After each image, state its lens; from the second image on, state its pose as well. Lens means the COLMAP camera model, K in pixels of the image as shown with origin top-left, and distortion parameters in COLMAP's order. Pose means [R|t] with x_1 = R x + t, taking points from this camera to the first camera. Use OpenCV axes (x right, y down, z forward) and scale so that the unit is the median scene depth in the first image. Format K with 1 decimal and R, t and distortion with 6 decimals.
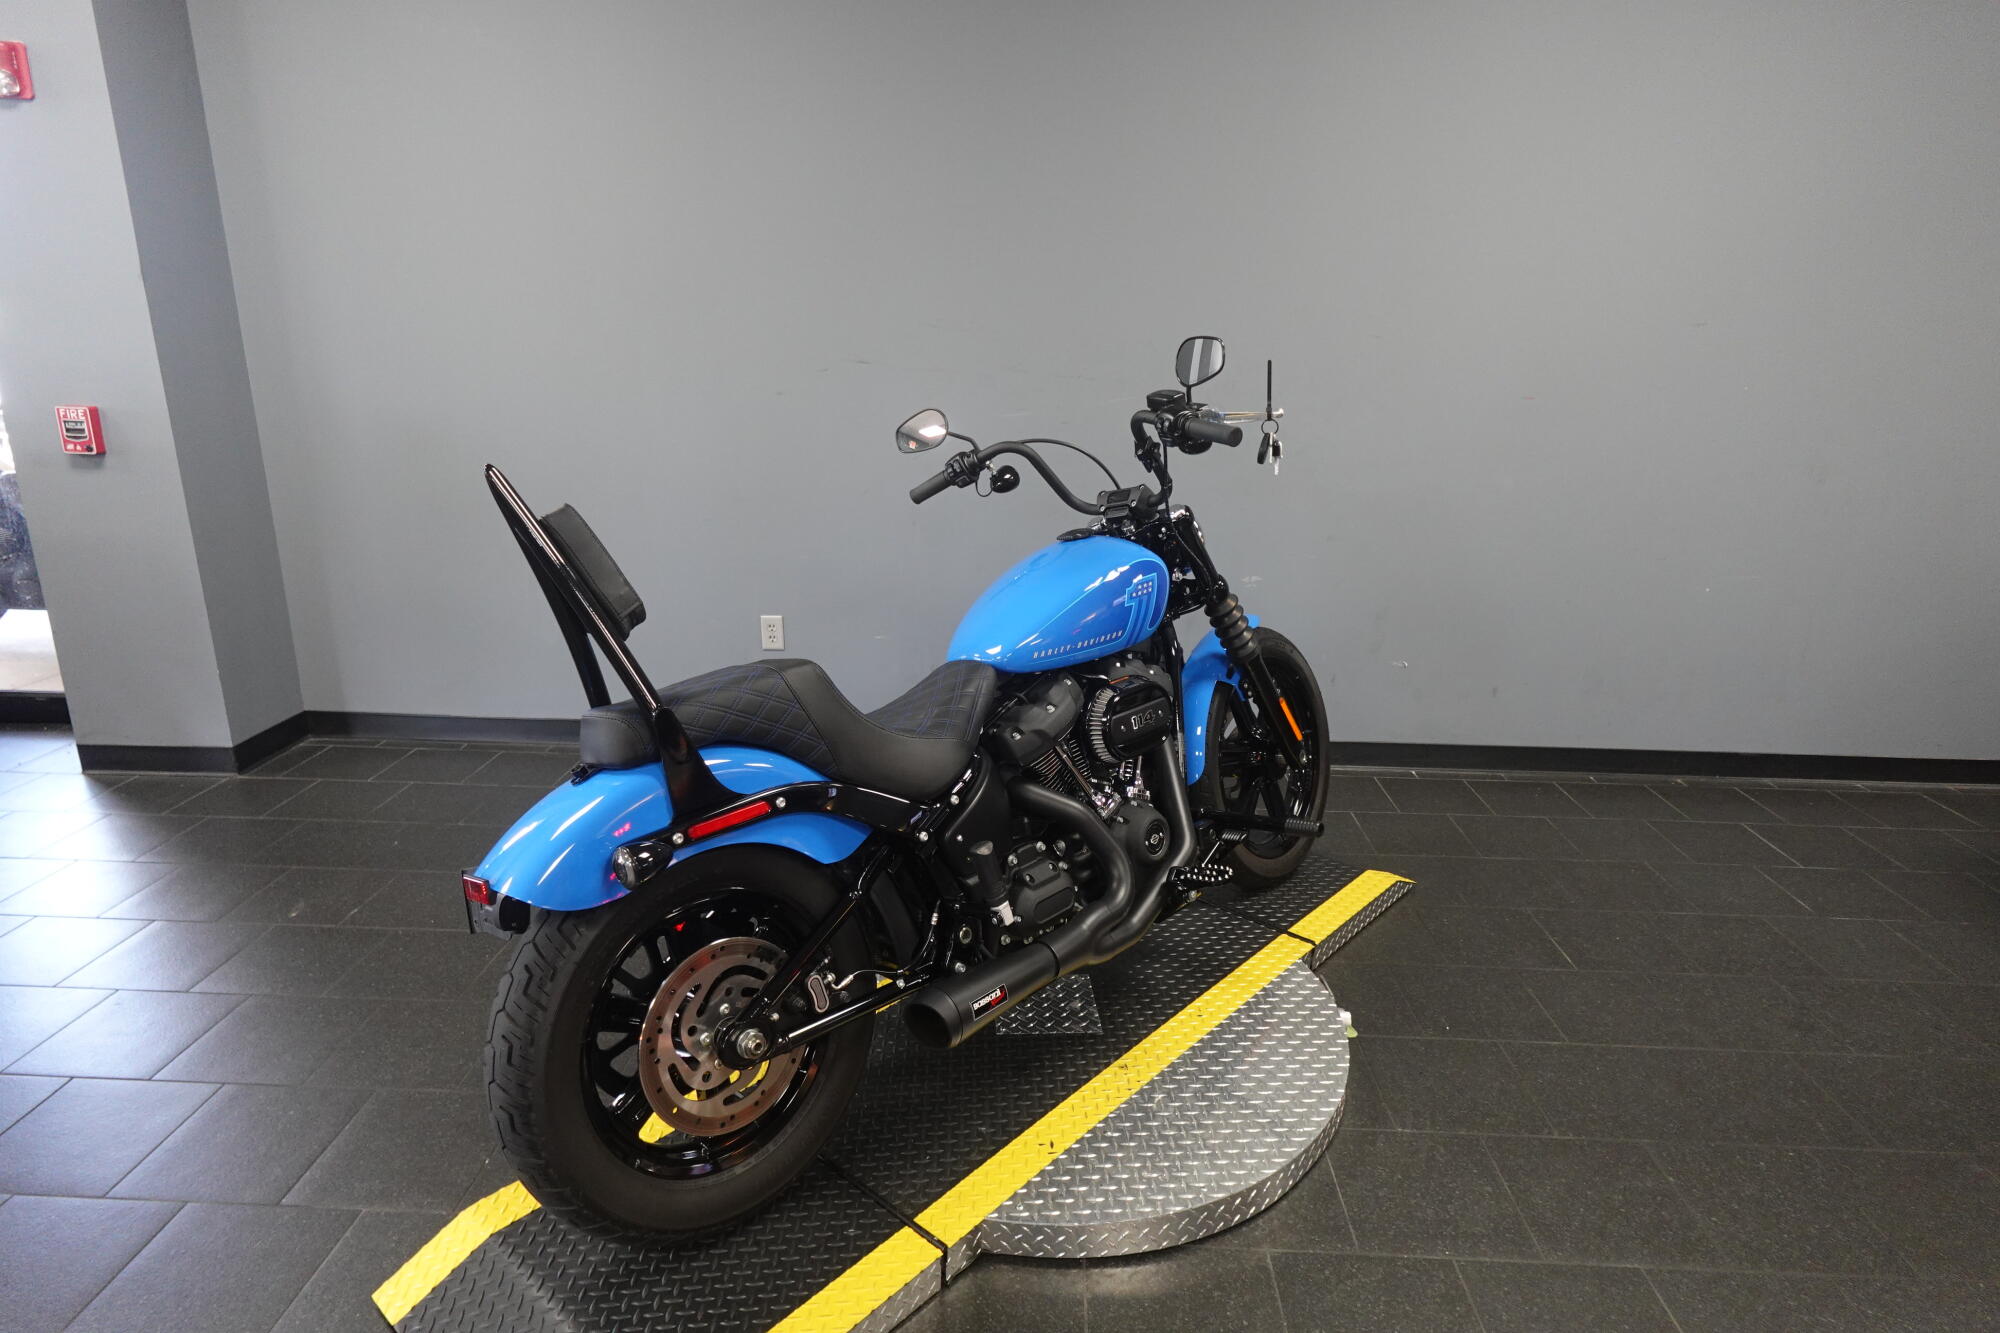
lens RADIAL K [[1141.9, 0, 1001.1], [0, 1141.9, 674.5], [0, 0, 1]] dist [0.003661, -0.002892]
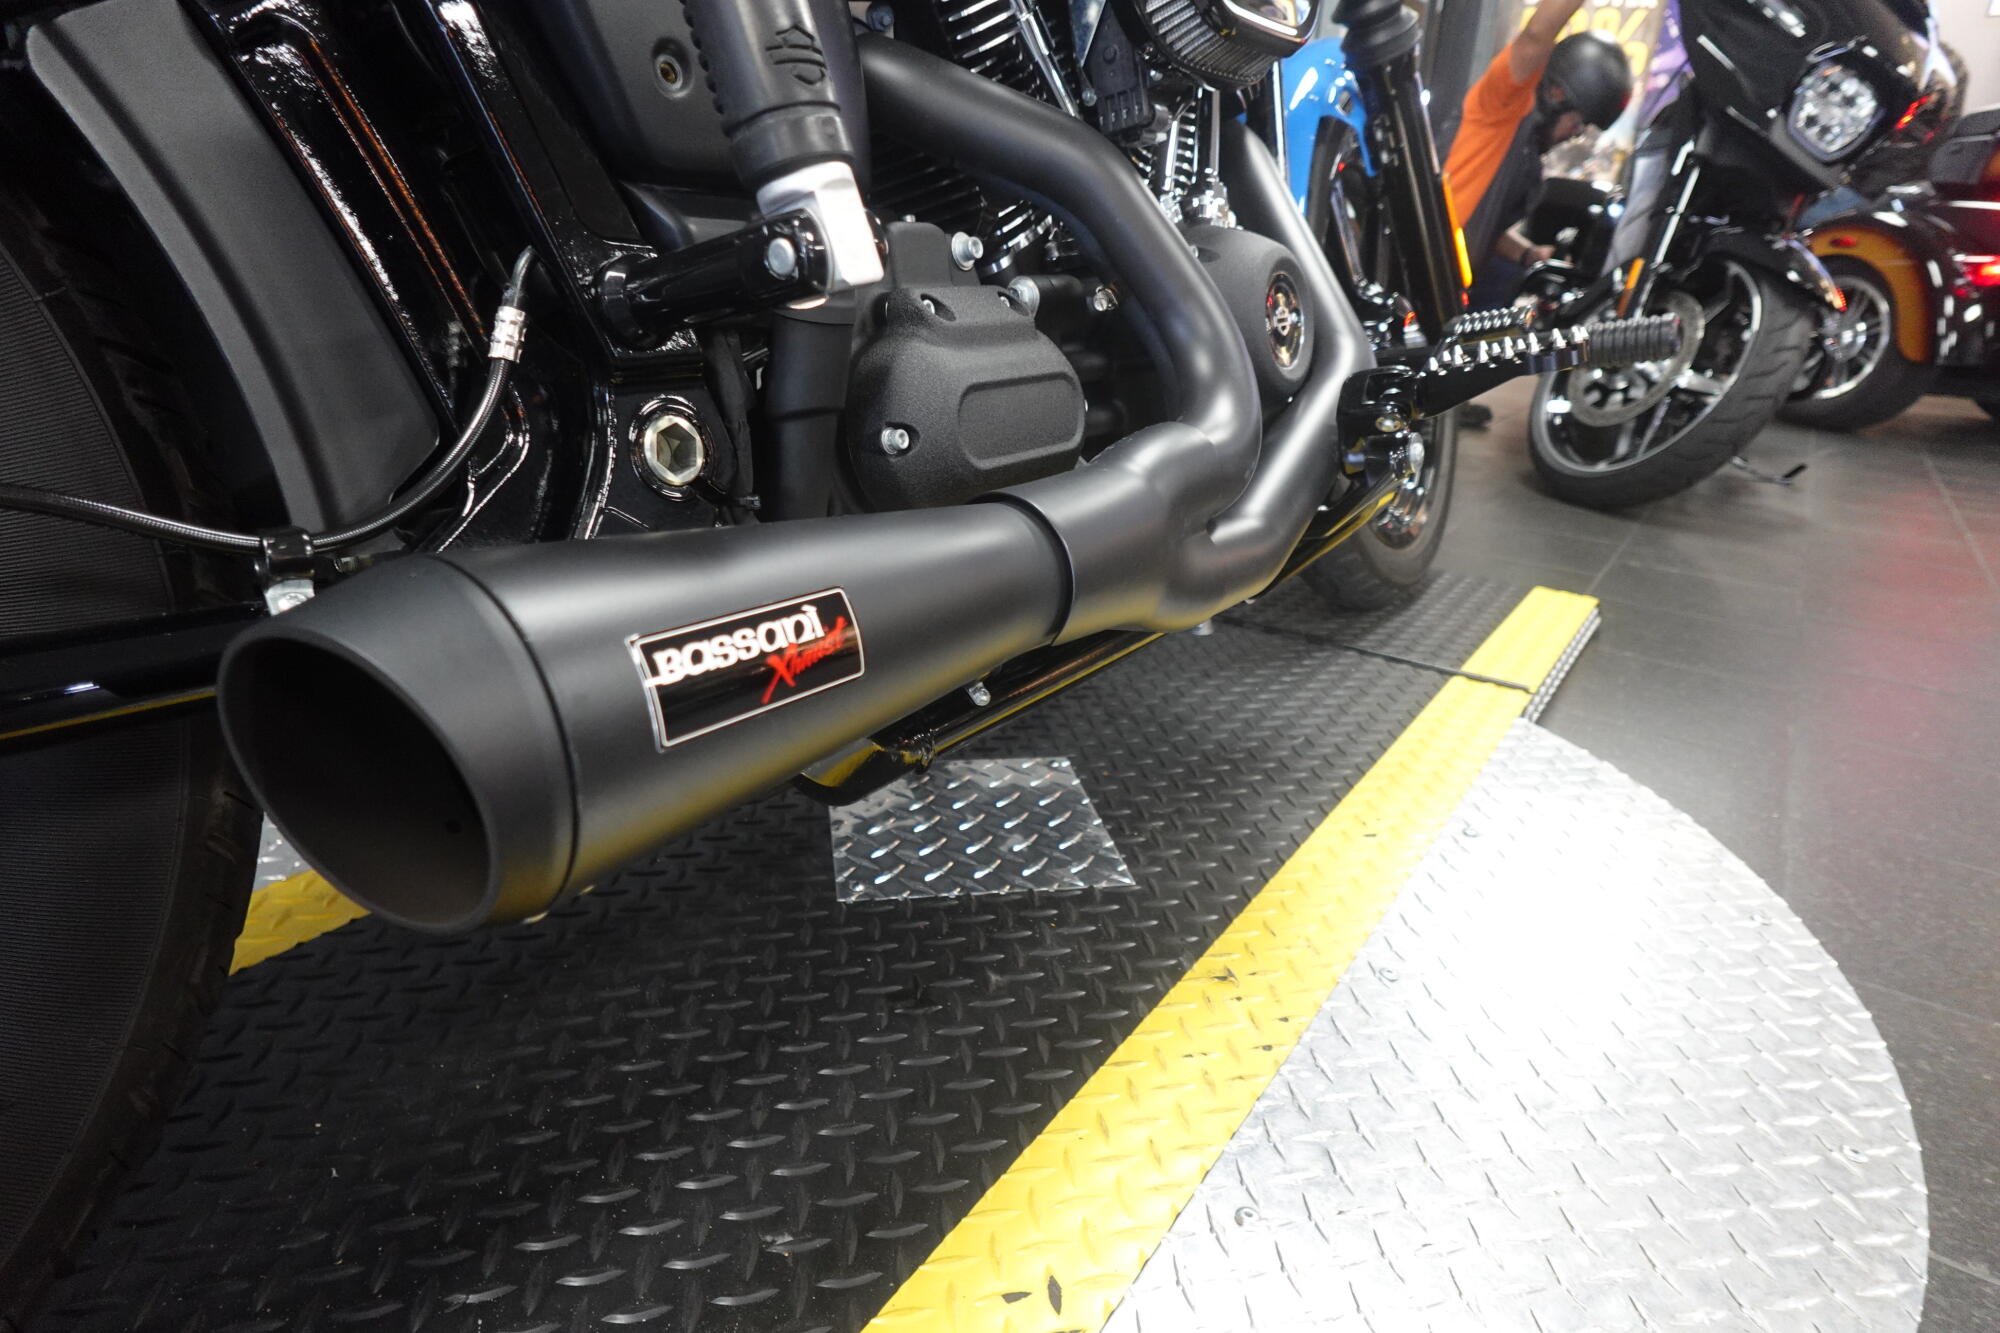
lens RADIAL K [[1144.4, 0, 1000.0], [0, 1144.4, 666.5], [0, 0, 1]] dist [0.001684, -0.001322]
pose [[0.991394, -0.027158, 0.128064, 0.002722], [0.019109, 0.997788, 0.063665, 0.188908], [-0.129510, -0.060670, 0.989720, 0.559350]]
